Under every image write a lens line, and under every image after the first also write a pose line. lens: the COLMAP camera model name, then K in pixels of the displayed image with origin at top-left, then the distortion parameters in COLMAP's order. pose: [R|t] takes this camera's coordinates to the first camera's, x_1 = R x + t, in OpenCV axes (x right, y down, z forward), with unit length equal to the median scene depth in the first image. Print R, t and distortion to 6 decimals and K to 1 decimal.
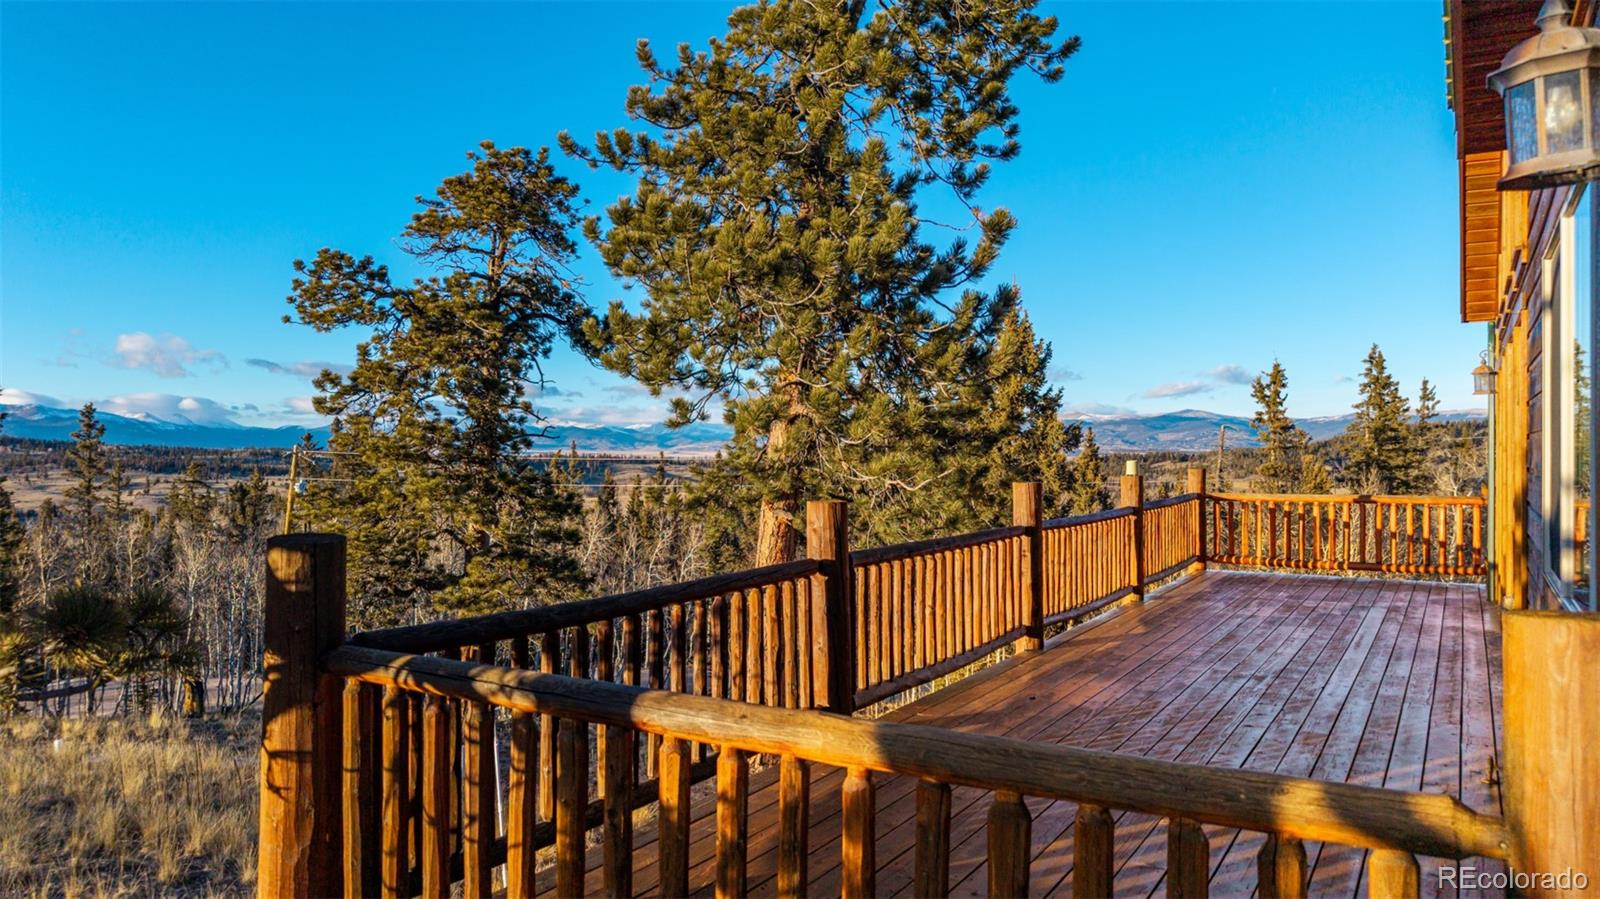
lens RADIAL K [[1057.9, 0, 761.6], [0, 1057.9, 426.7], [0, 0, 1]] dist [0.003762, 0.000726]
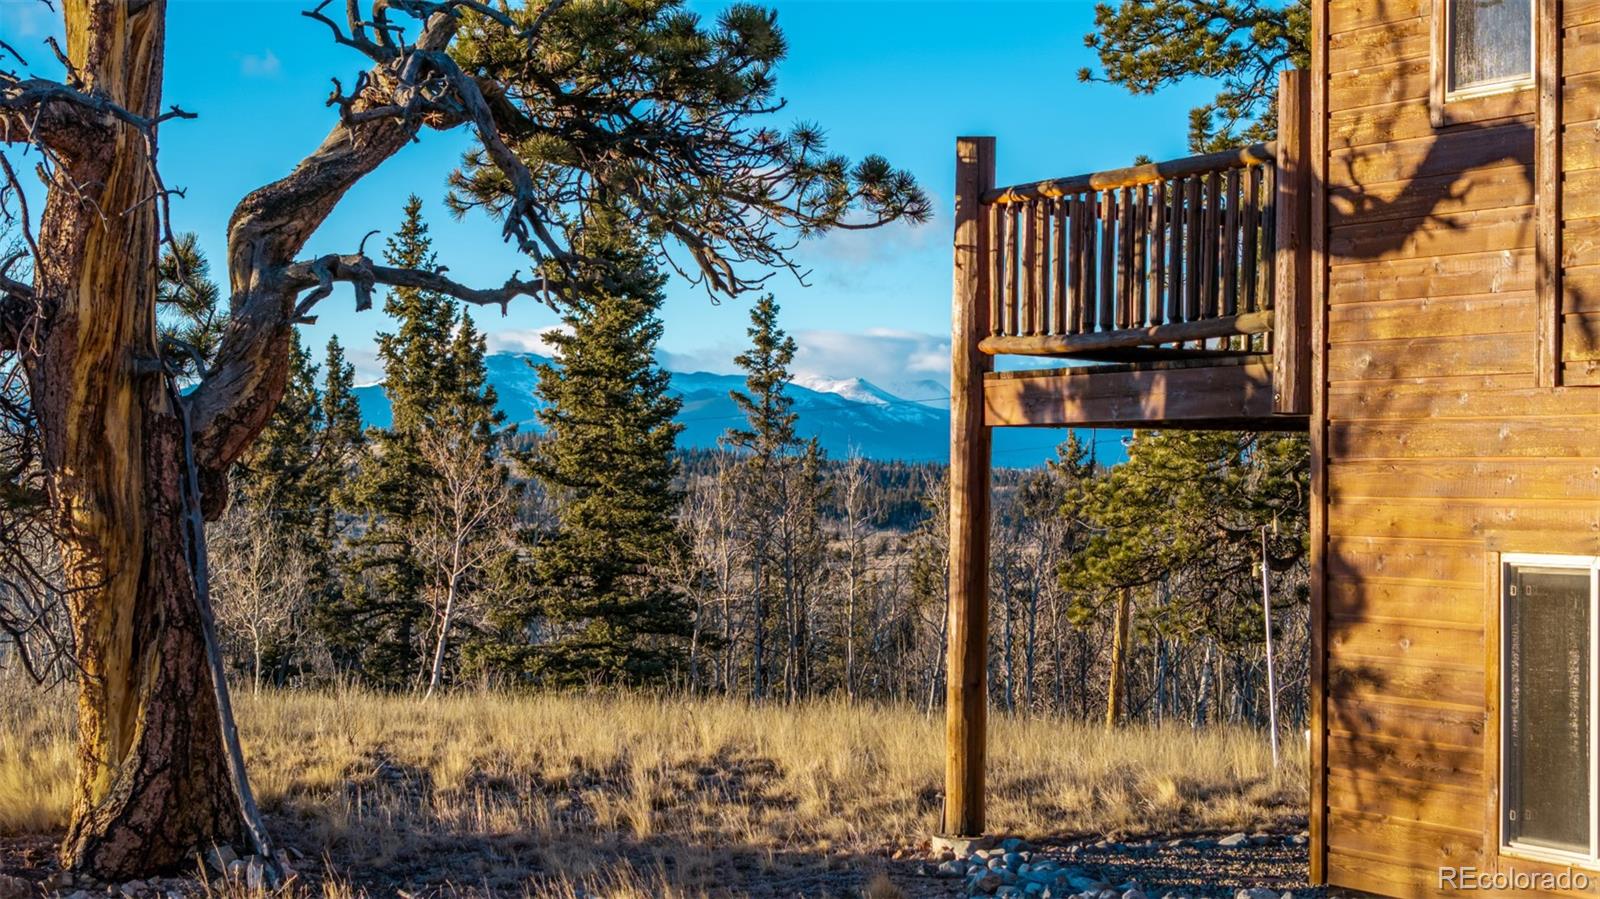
lens RADIAL K [[3282.2, 0, 800.0], [0, 3282.2, 449.5], [0, 0, 1]] dist [0.015090, 0.068207]
pose [[0.856025, 0.001745, -0.516932, 0.355232], [0.000283, 0.999993, 0.003844, 0.098588], [0.516935, -0.003437, 0.856018, -0.635842]]
